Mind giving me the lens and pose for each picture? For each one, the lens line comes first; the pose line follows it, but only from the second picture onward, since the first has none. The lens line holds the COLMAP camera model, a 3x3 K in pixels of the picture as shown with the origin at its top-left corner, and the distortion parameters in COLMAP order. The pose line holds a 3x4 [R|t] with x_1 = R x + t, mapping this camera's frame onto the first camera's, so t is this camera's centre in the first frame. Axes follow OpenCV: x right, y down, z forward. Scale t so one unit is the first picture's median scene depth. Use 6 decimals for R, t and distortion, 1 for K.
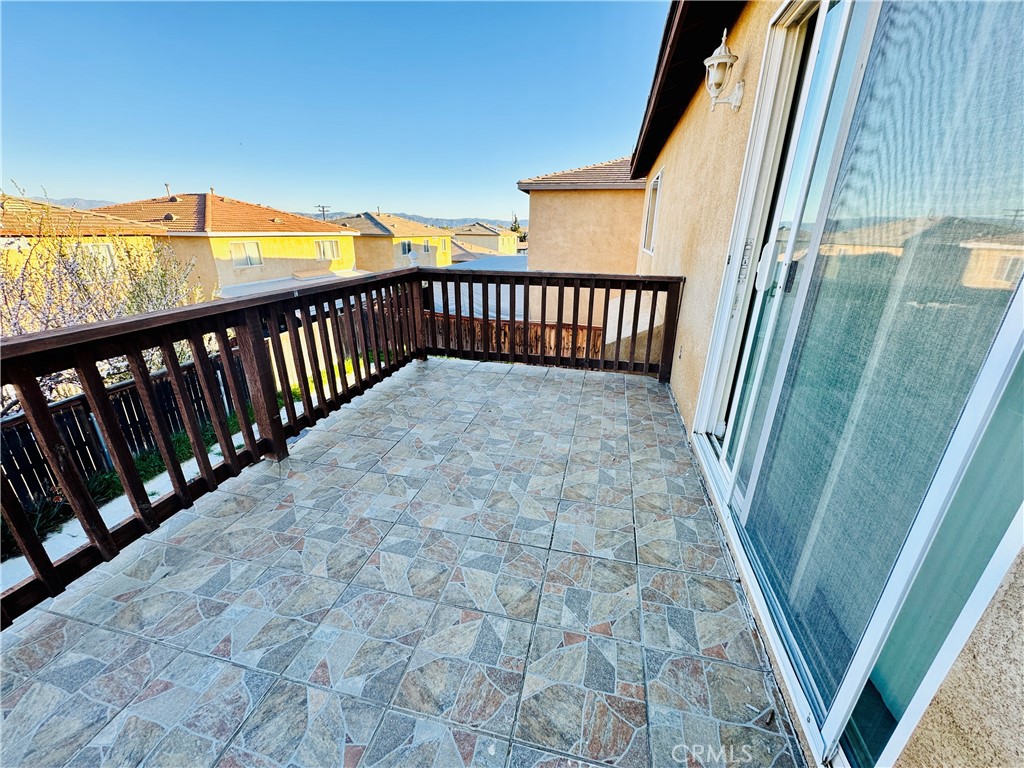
lens RADIAL K [[408.2, 0, 513.2], [0, 408.2, 384.7], [0, 0, 1]] dist [-0.002530, 0.000132]
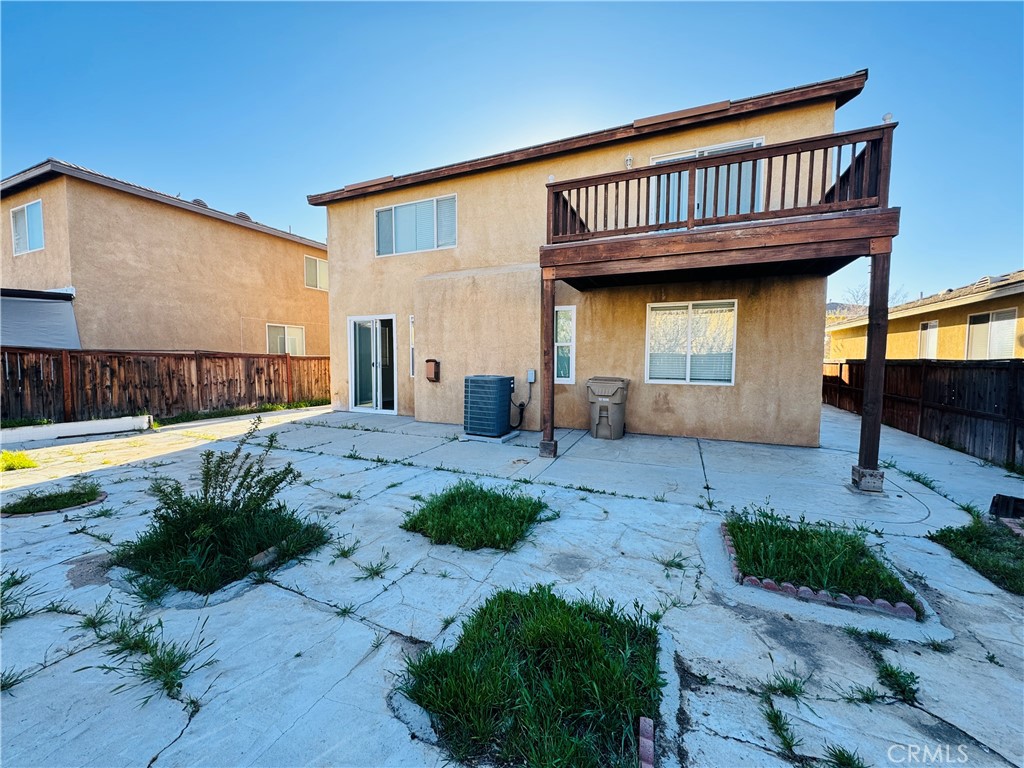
lens RADIAL K [[408.2, 0, 508.5], [0, 408.2, 384.1], [0, 0, 1]] dist [-0.002530, 0.000132]
pose [[0.188143, -0.076232, 0.979179, -0.511279], [0.349218, 0.937023, 0.005849, 0.101626], [-0.917959, 0.340847, 0.202916, 0.297054]]
